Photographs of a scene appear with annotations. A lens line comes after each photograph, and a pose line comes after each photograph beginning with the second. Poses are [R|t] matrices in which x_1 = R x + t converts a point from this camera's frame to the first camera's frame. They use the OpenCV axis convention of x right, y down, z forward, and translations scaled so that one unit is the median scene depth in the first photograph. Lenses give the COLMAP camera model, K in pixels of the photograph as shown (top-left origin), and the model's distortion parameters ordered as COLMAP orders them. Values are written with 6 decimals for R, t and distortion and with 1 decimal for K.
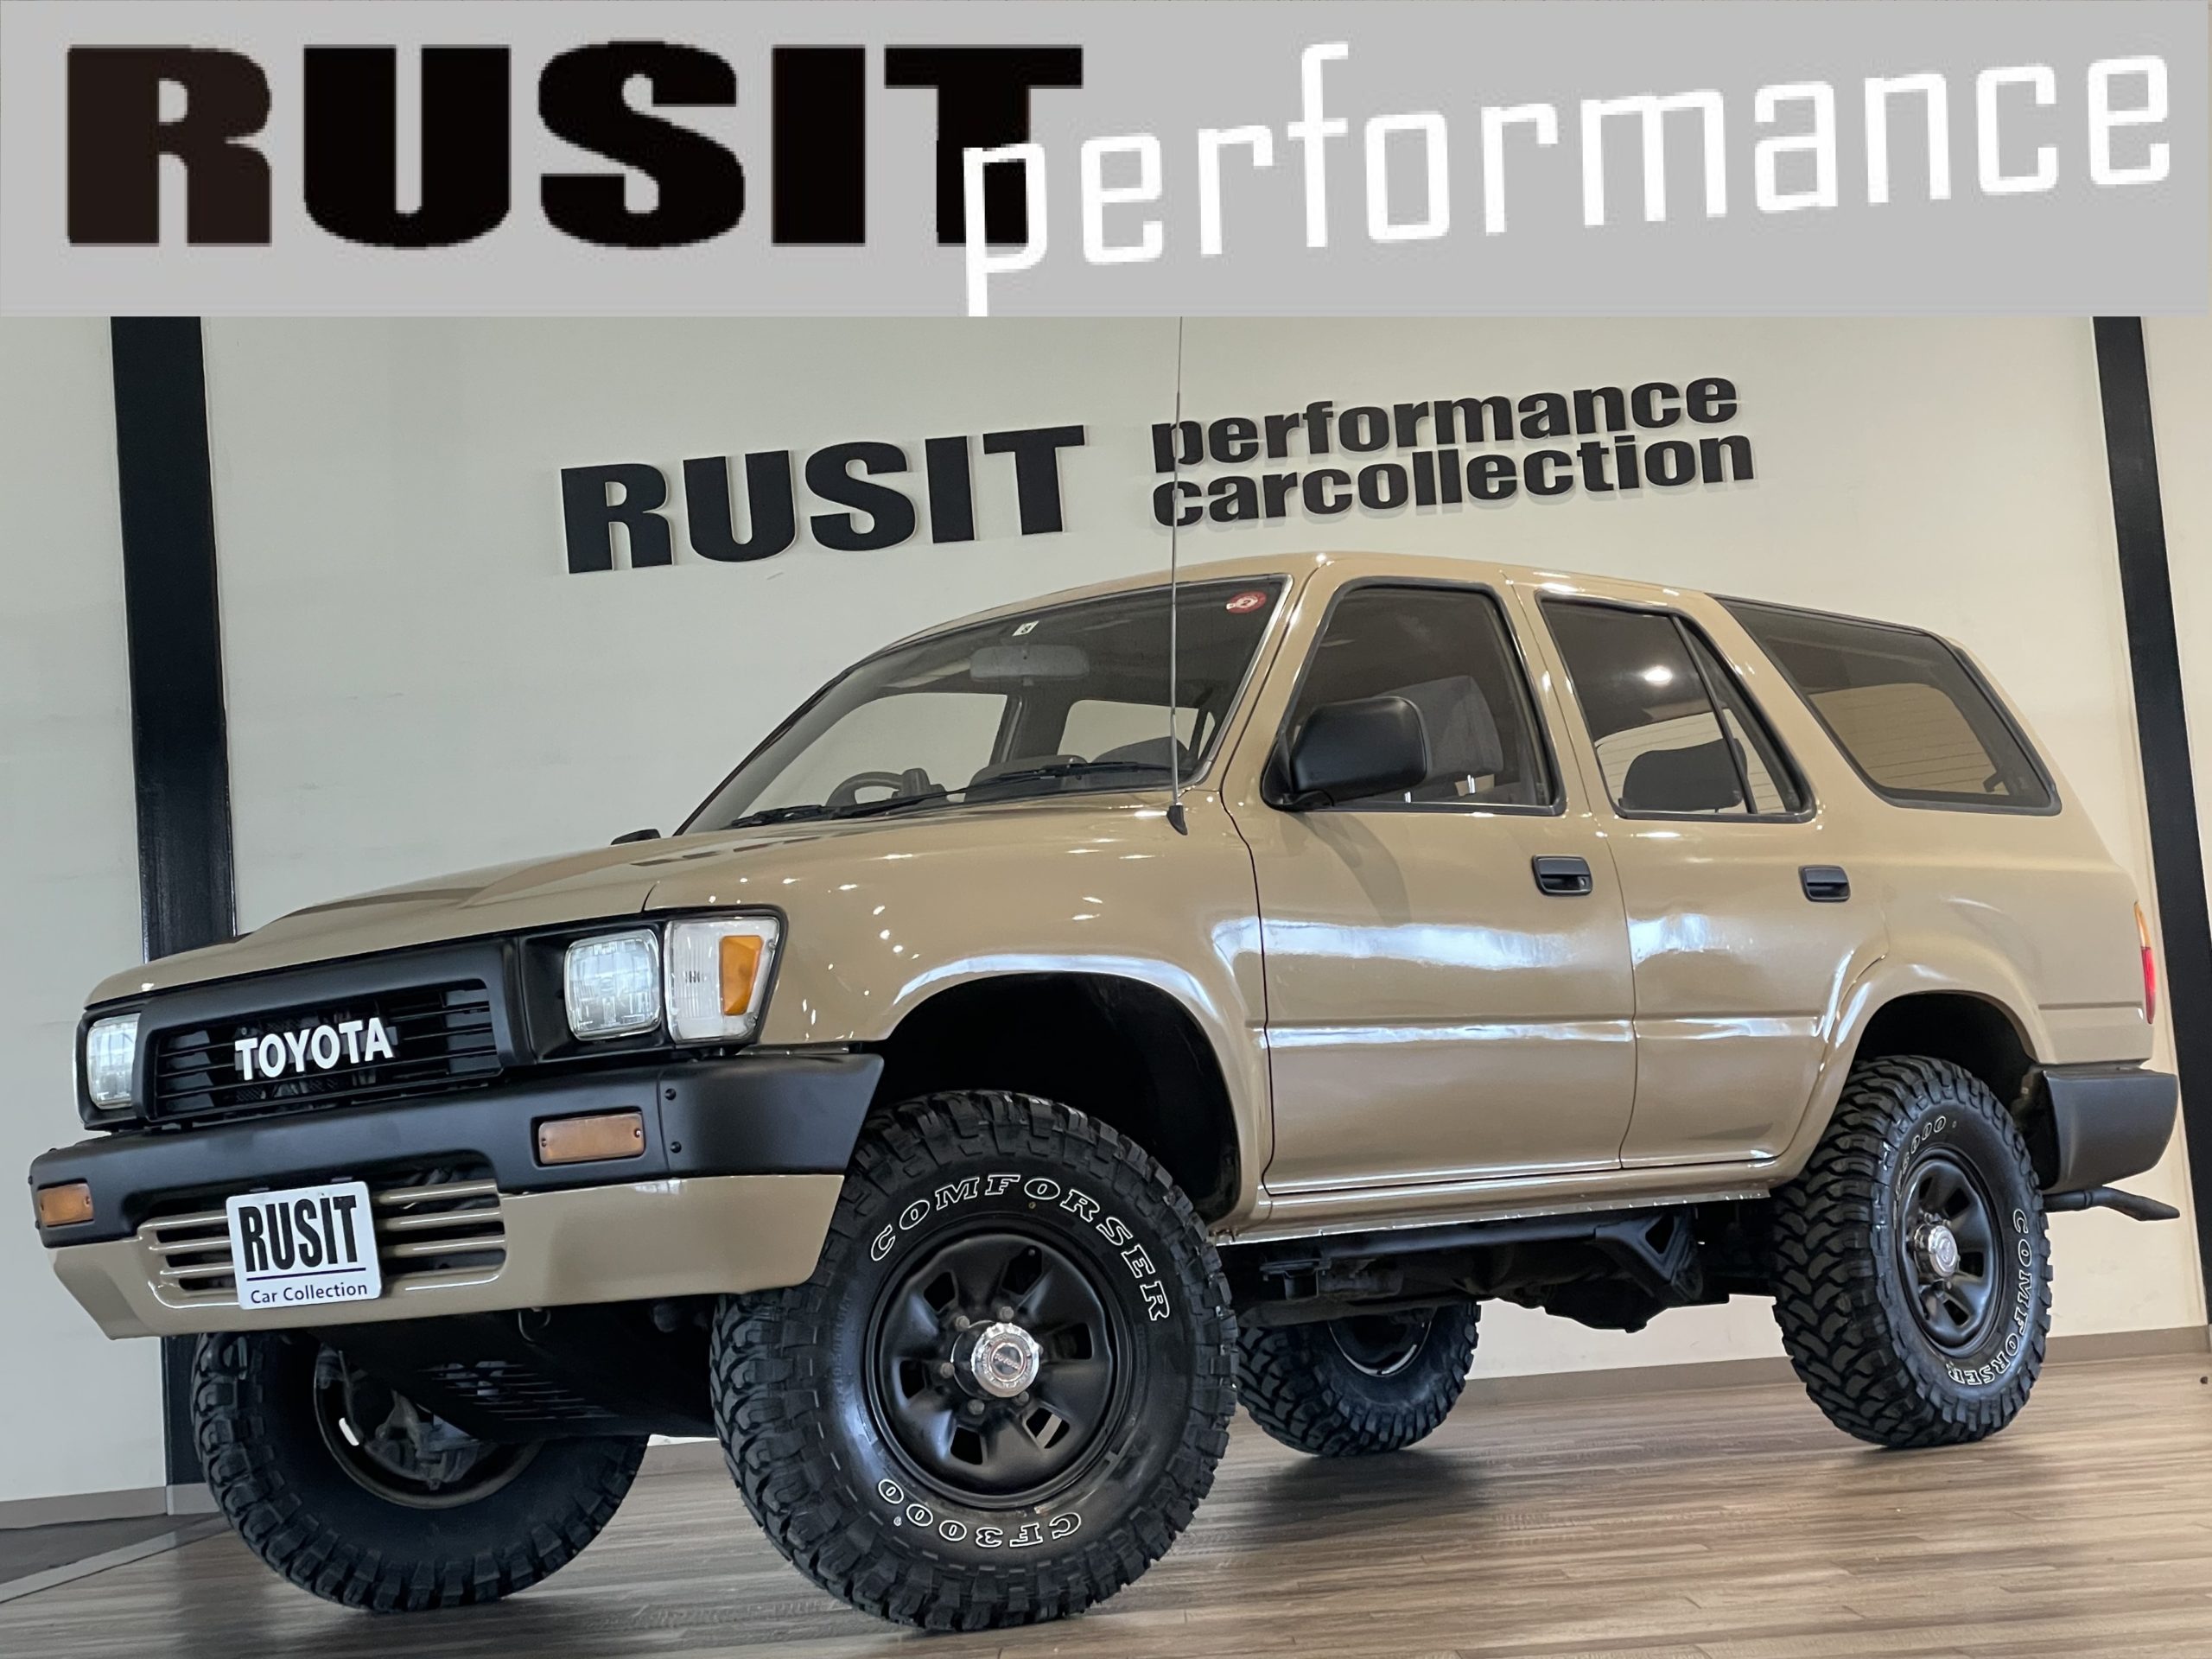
lens RADIAL K [[3519.7, 0, 1106.0], [0, 3519.7, 829.5], [0, 0, 1]] dist [0.078784, 0.172398]
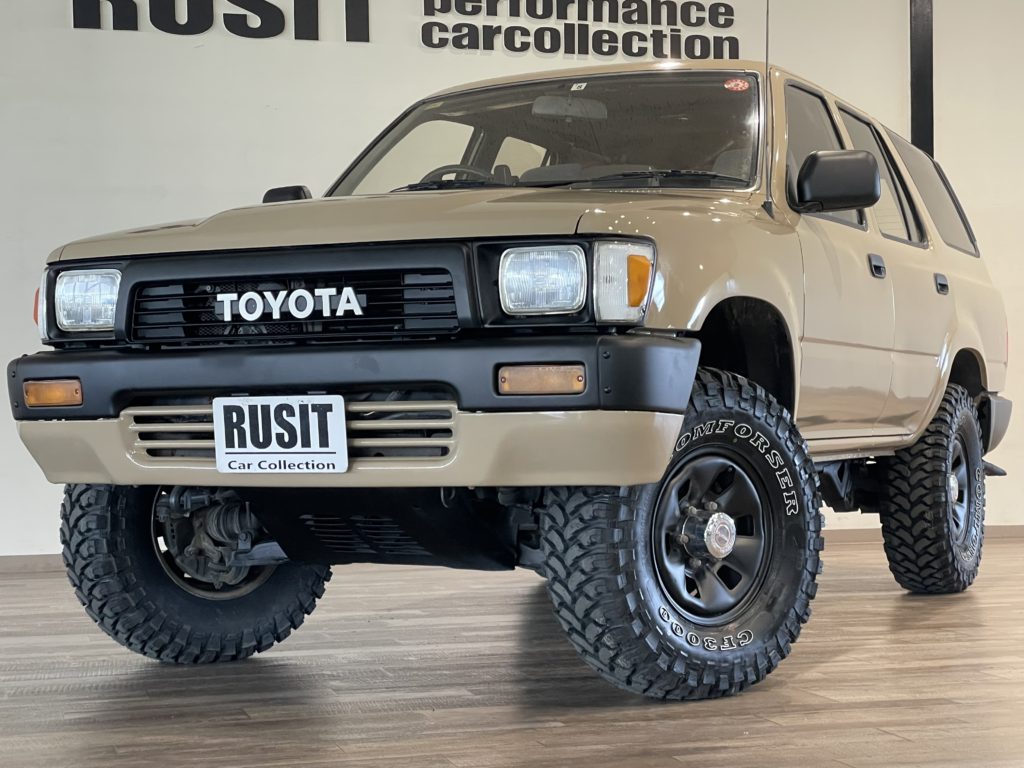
lens RADIAL K [[1772.9, 0, 512.0], [0, 1772.9, 384.0], [0, 0, 1]] dist [0.071825, 0.195776]
pose [[0.959297, 0.073828, 0.272579, -0.223788], [-0.094666, 0.993444, 0.064086, 0.025571], [-0.266061, -0.087281, 0.959997, 0.166048]]
